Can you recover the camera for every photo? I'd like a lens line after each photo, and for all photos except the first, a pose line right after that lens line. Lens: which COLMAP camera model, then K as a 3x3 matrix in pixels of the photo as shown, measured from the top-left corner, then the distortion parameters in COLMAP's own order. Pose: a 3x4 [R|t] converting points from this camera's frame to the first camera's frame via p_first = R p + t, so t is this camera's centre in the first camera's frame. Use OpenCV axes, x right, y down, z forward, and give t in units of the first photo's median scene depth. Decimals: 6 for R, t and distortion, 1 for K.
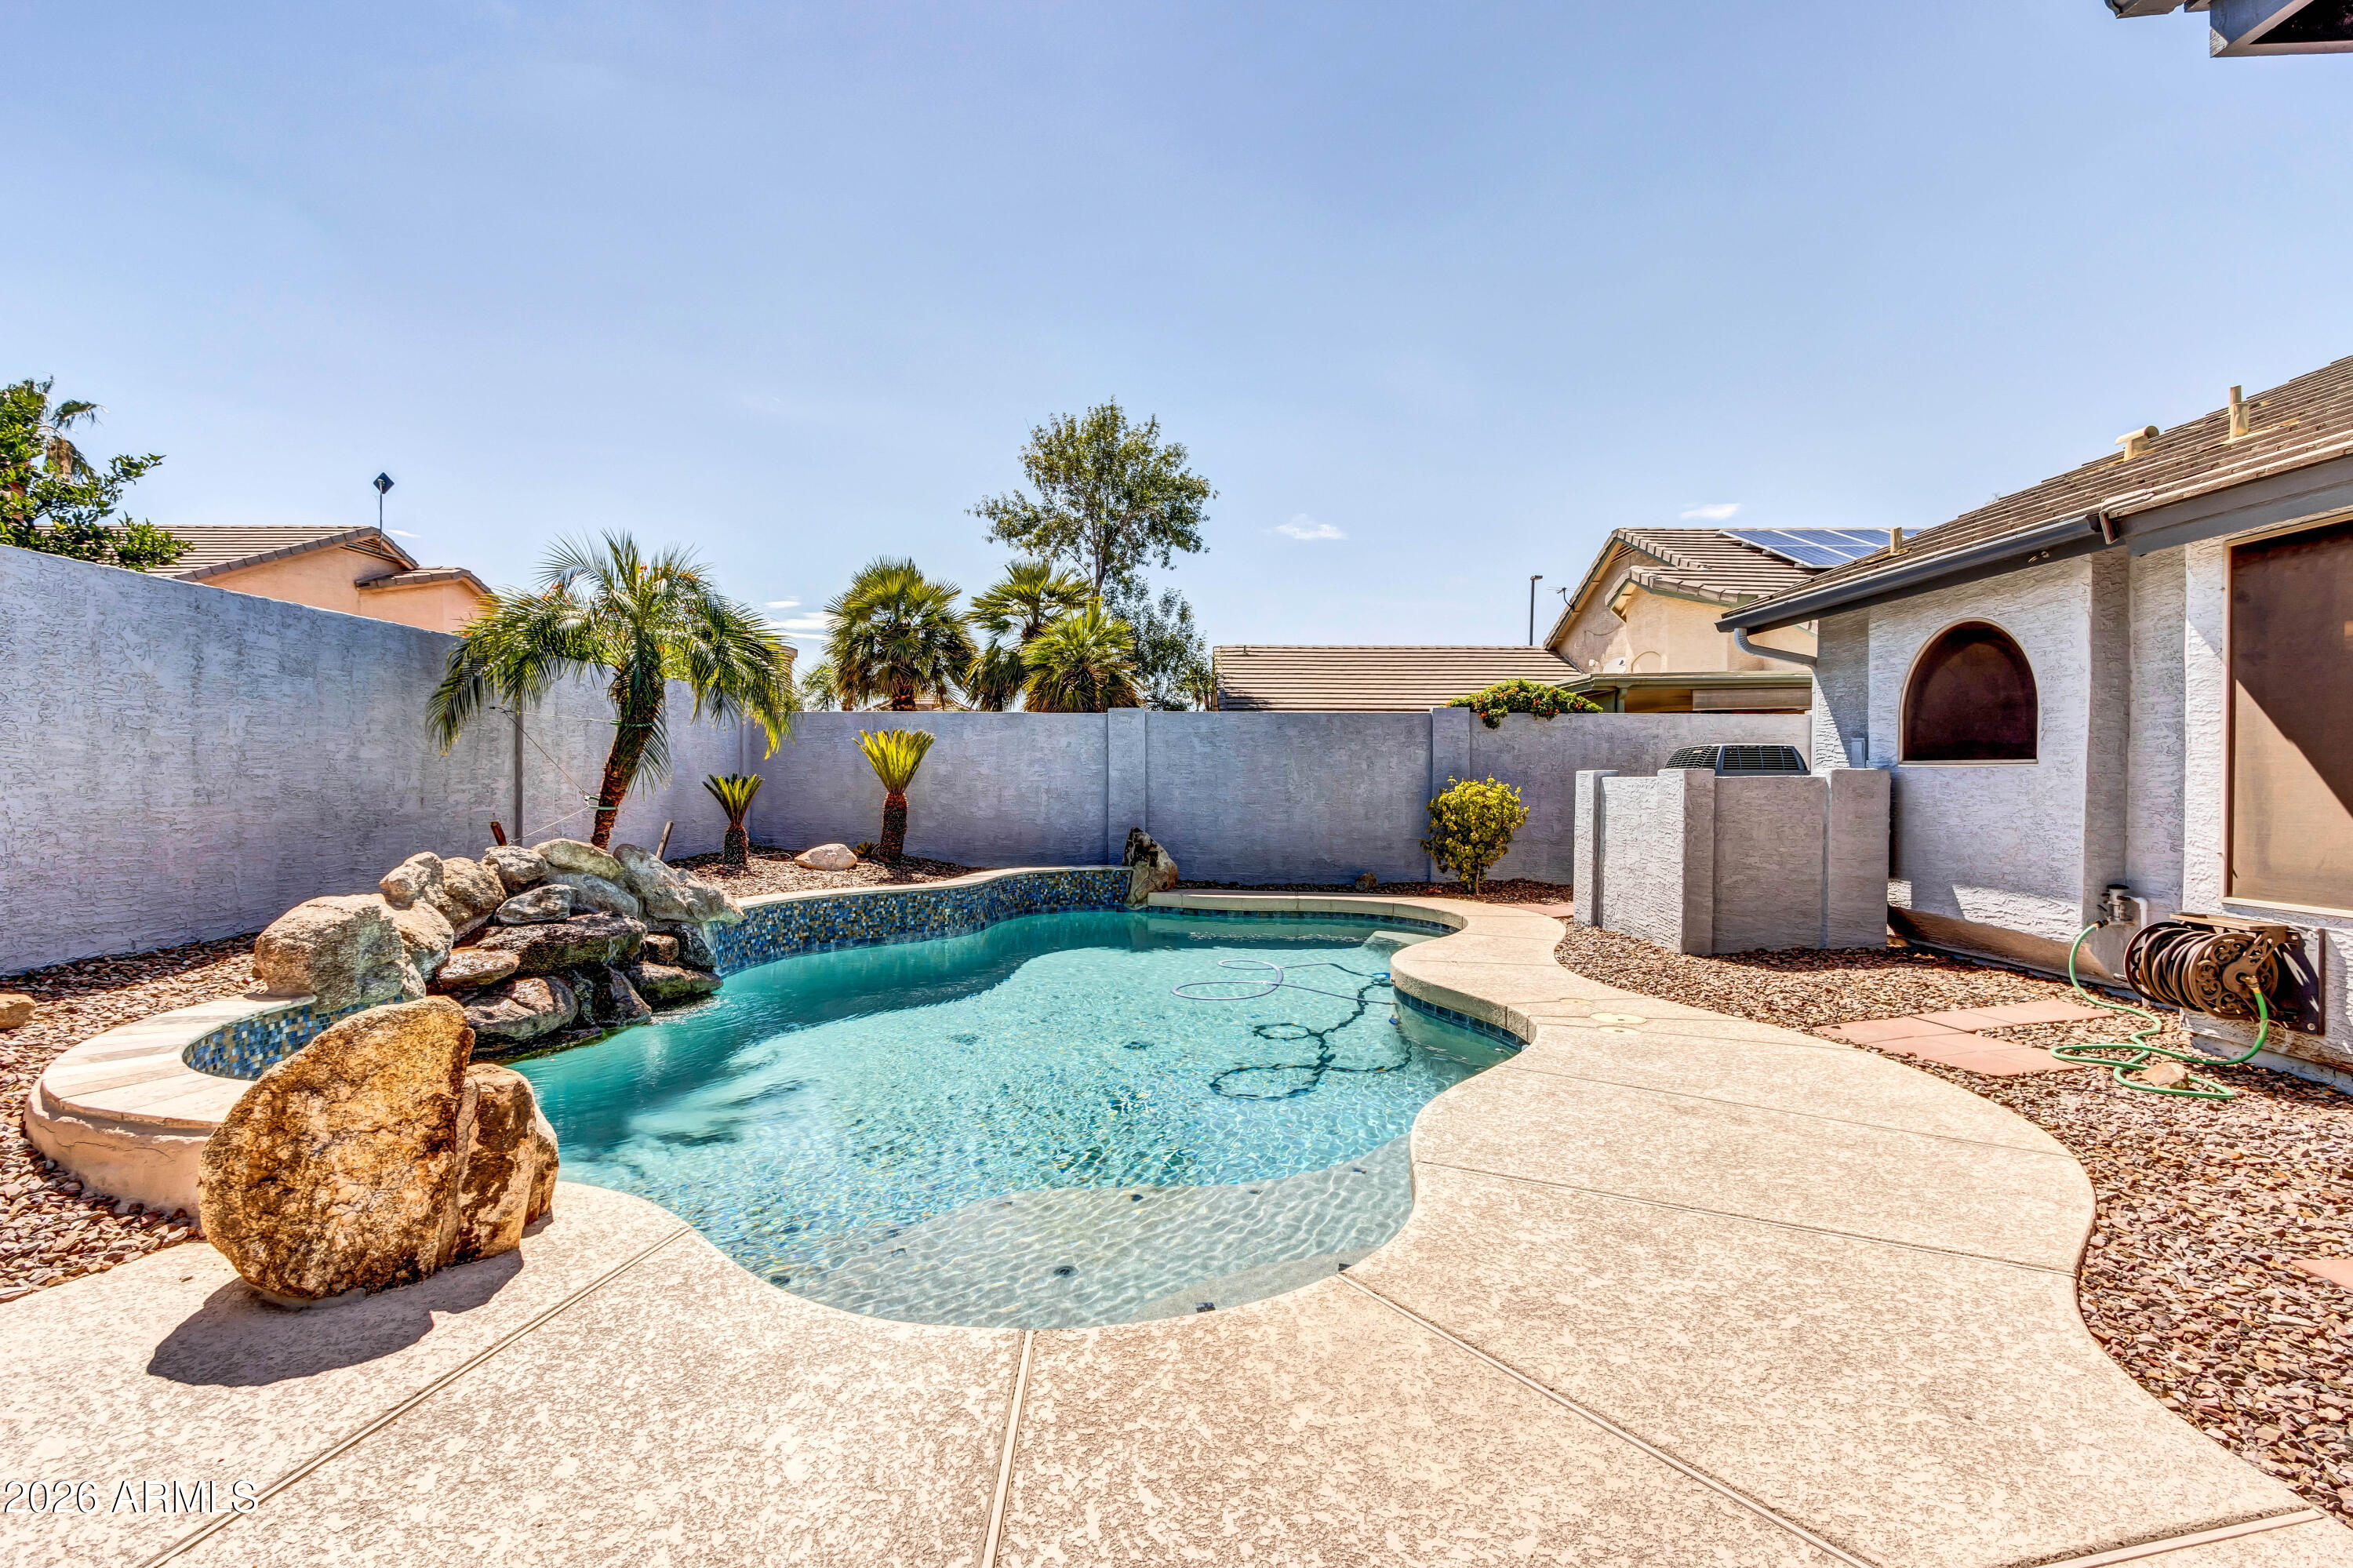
lens RADIAL K [[1088.9, 0, 1169.6], [0, 1088.9, 799.7], [0, 0, 1]] dist [0.004935, -0.000971]
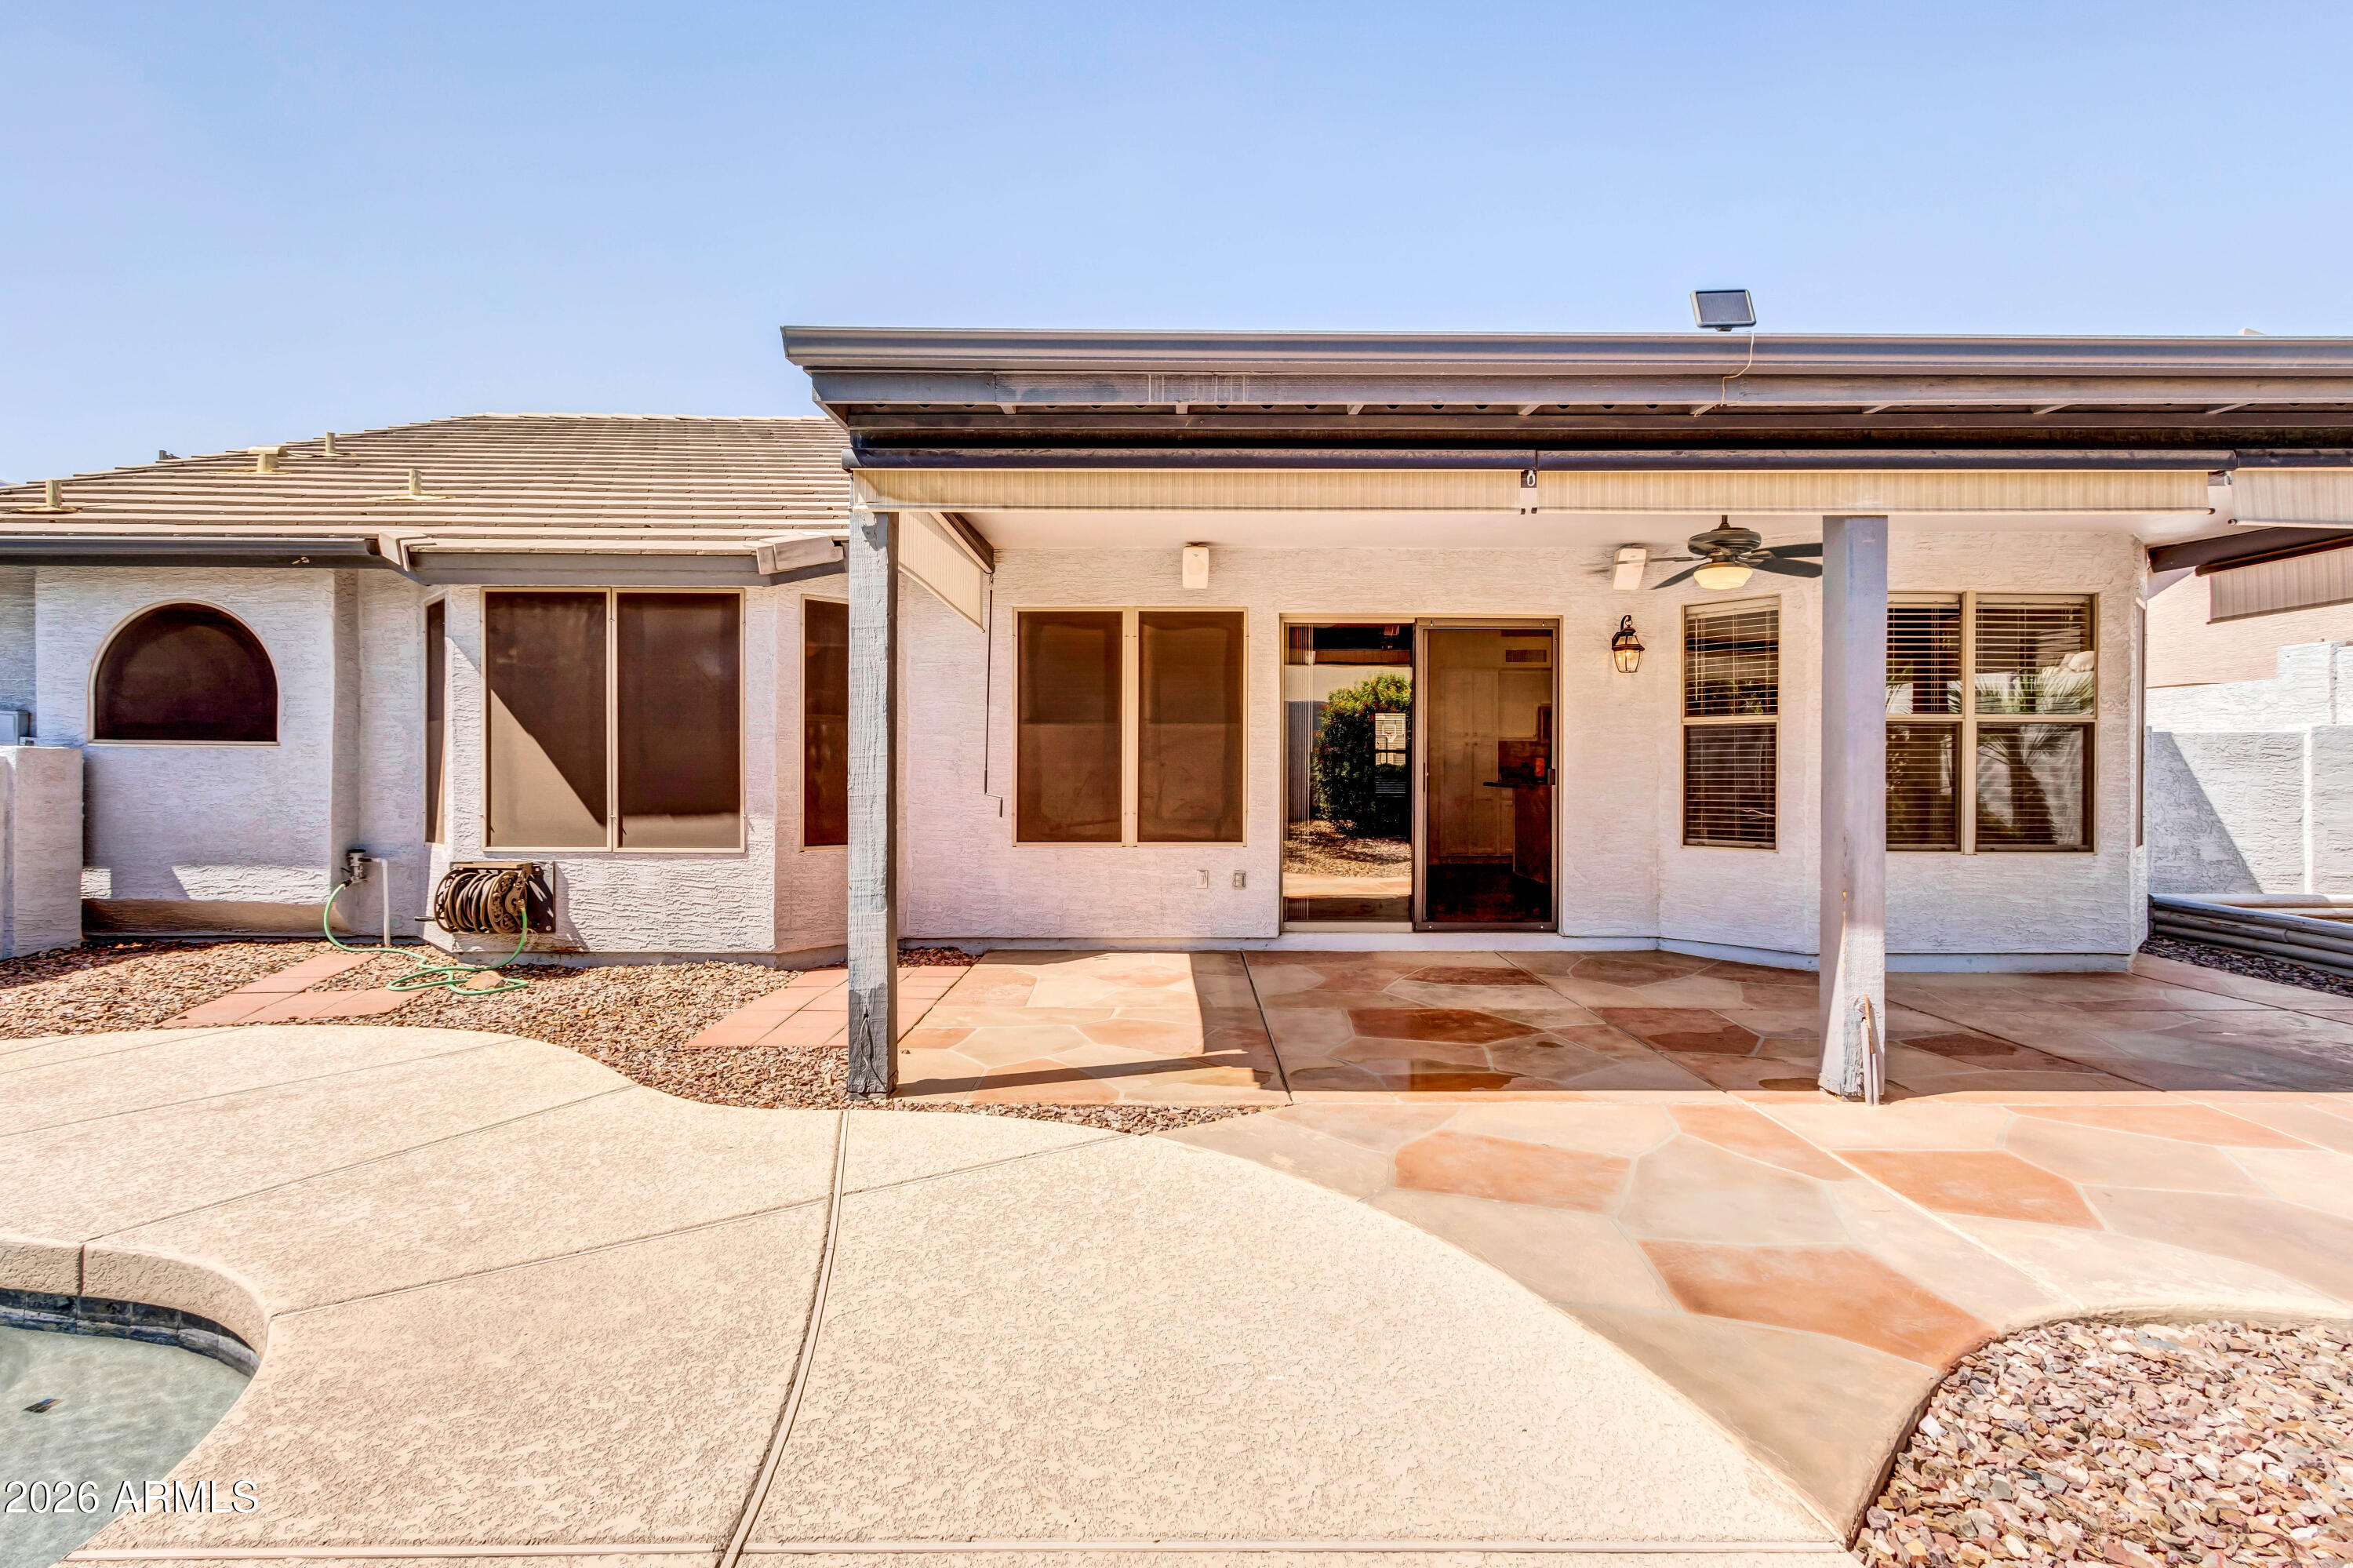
lens RADIAL K [[1088.9, 0, 1182.6], [0, 1088.9, 774.7], [0, 0, 1]] dist [0.004935, -0.000971]
pose [[-0.009115, -0.012747, 0.999877, -0.267238], [0.014363, 0.999814, 0.012877, -0.004454], [-0.999855, 0.014479, -0.008930, 0.090268]]
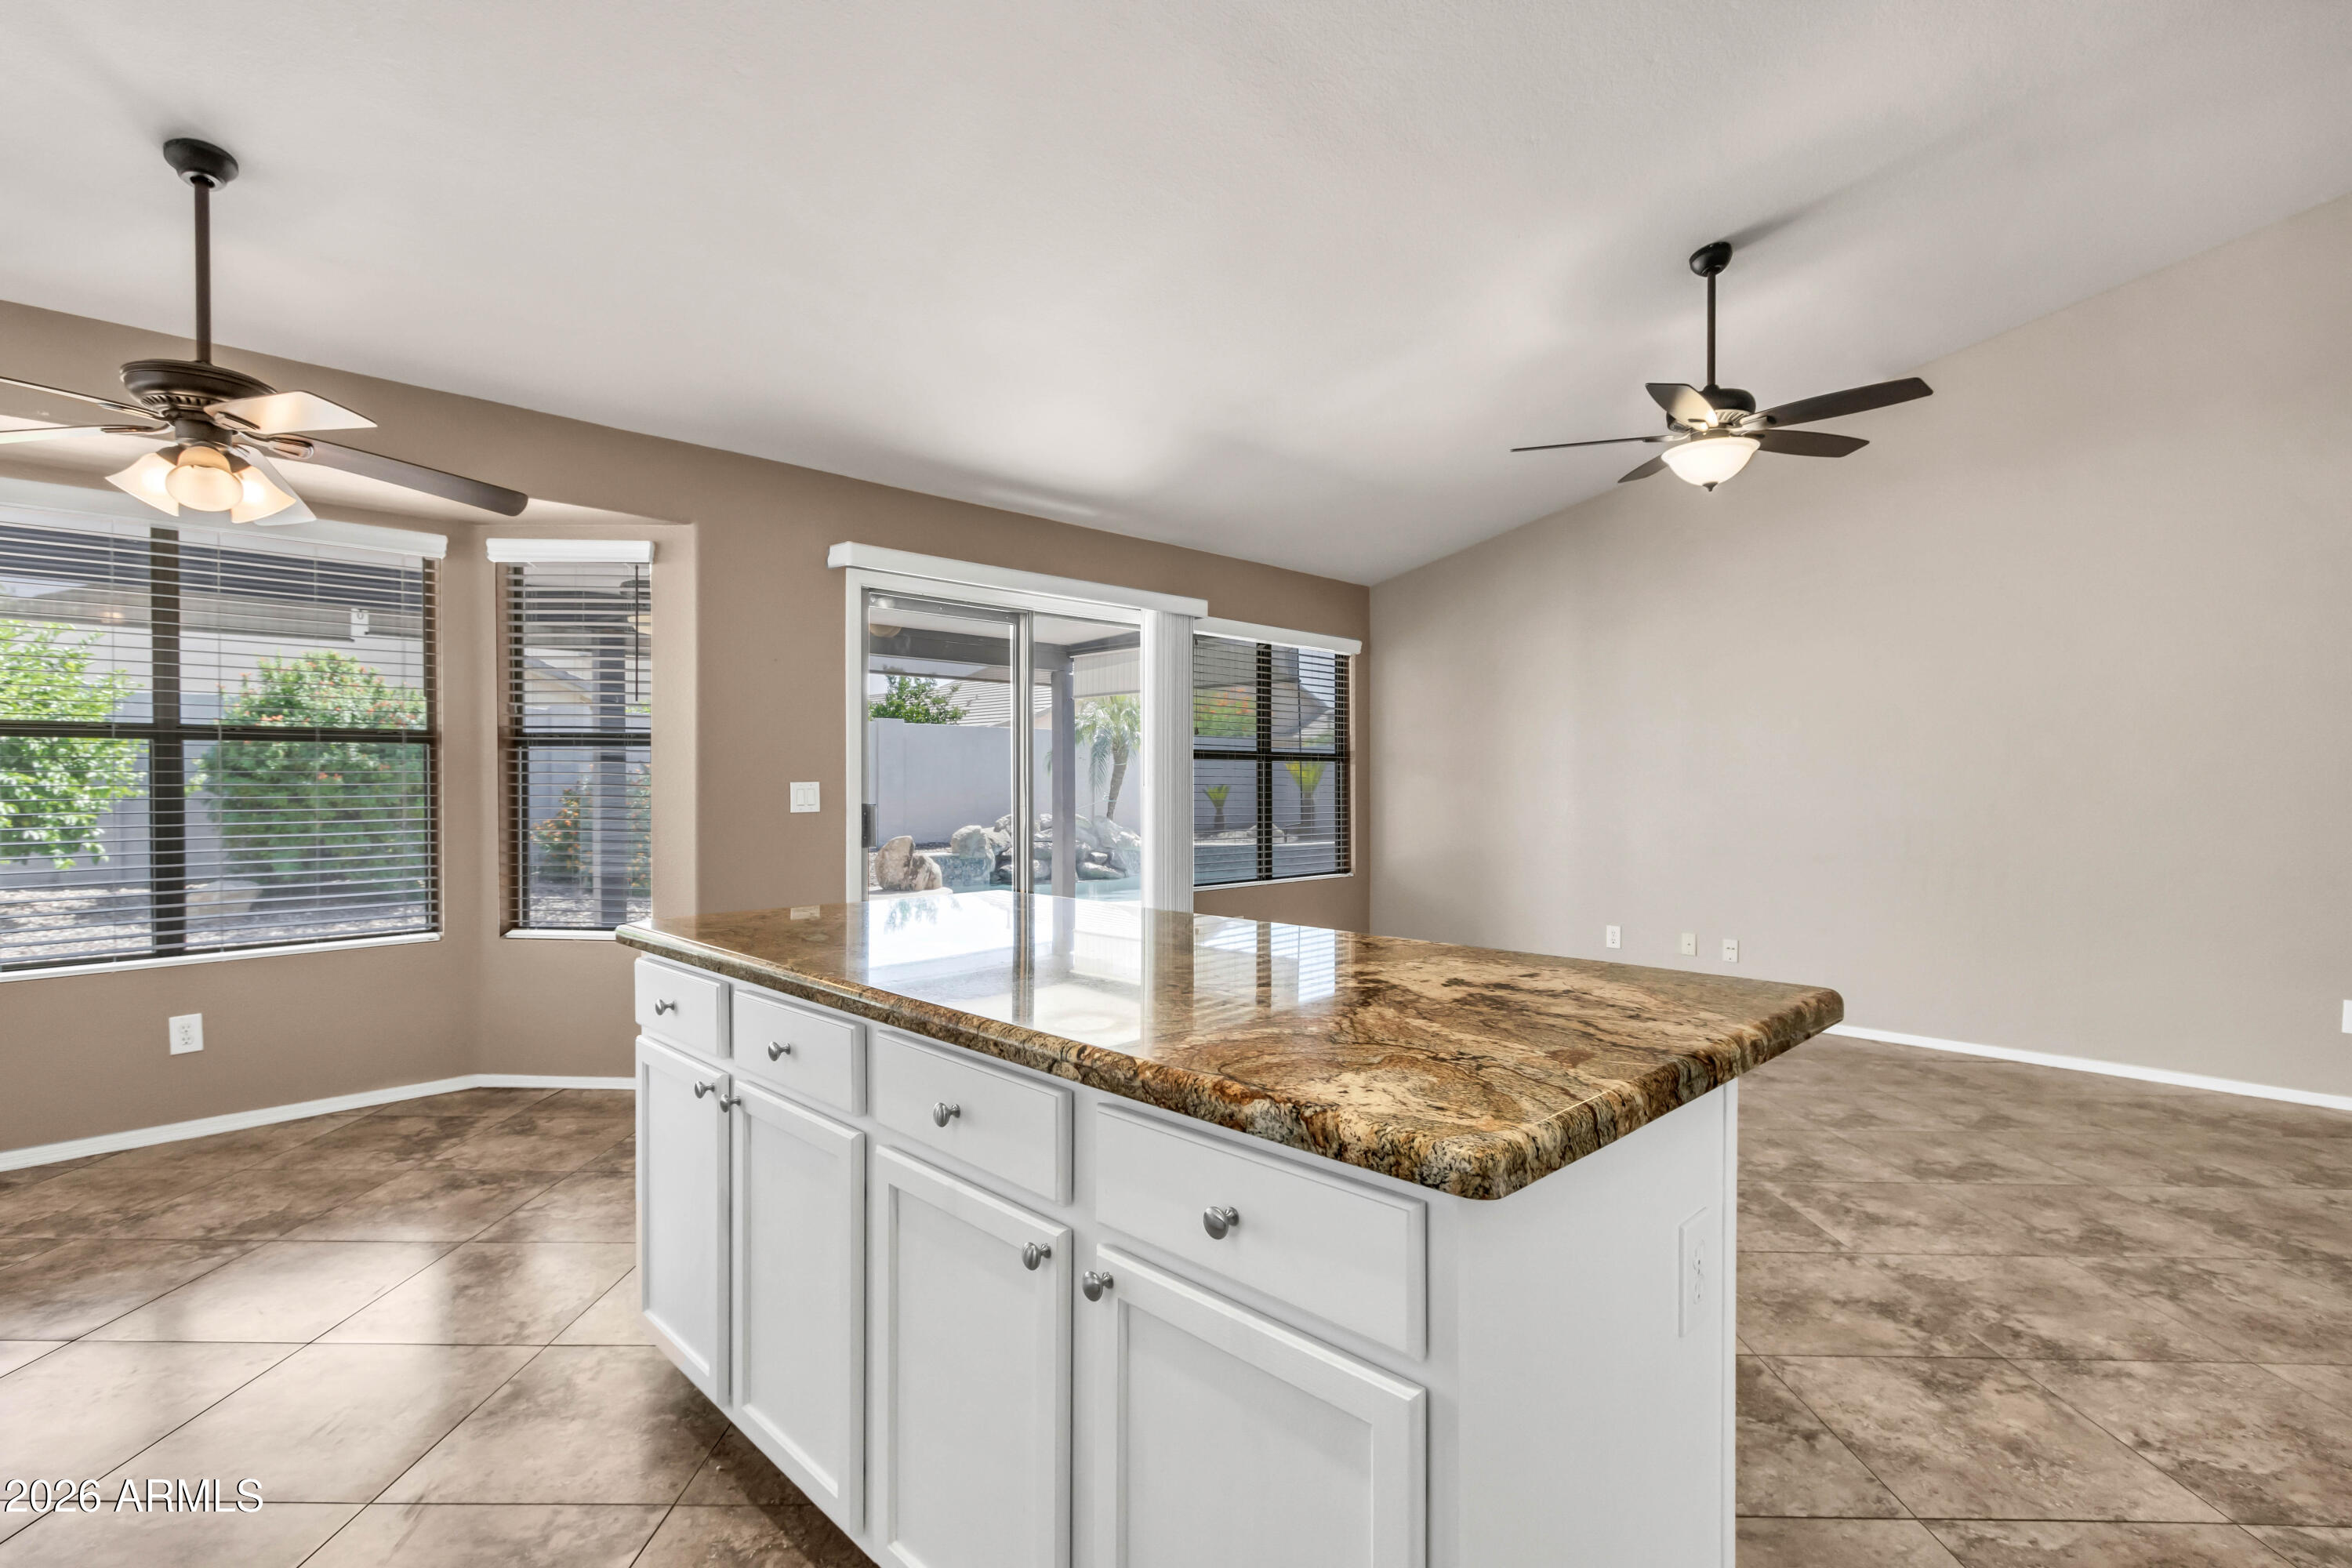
lens RADIAL K [[1088.4, 0, 1161.5], [0, 1088.4, 798.2], [0, 0, 1]] dist [0.004935, -0.000971]
pose [[0.689244, 0.004848, -0.724514, 1.304782], [-0.008349, 0.999964, -0.001251, 0.004120], [0.724482, 0.006911, 0.689259, -0.549331]]
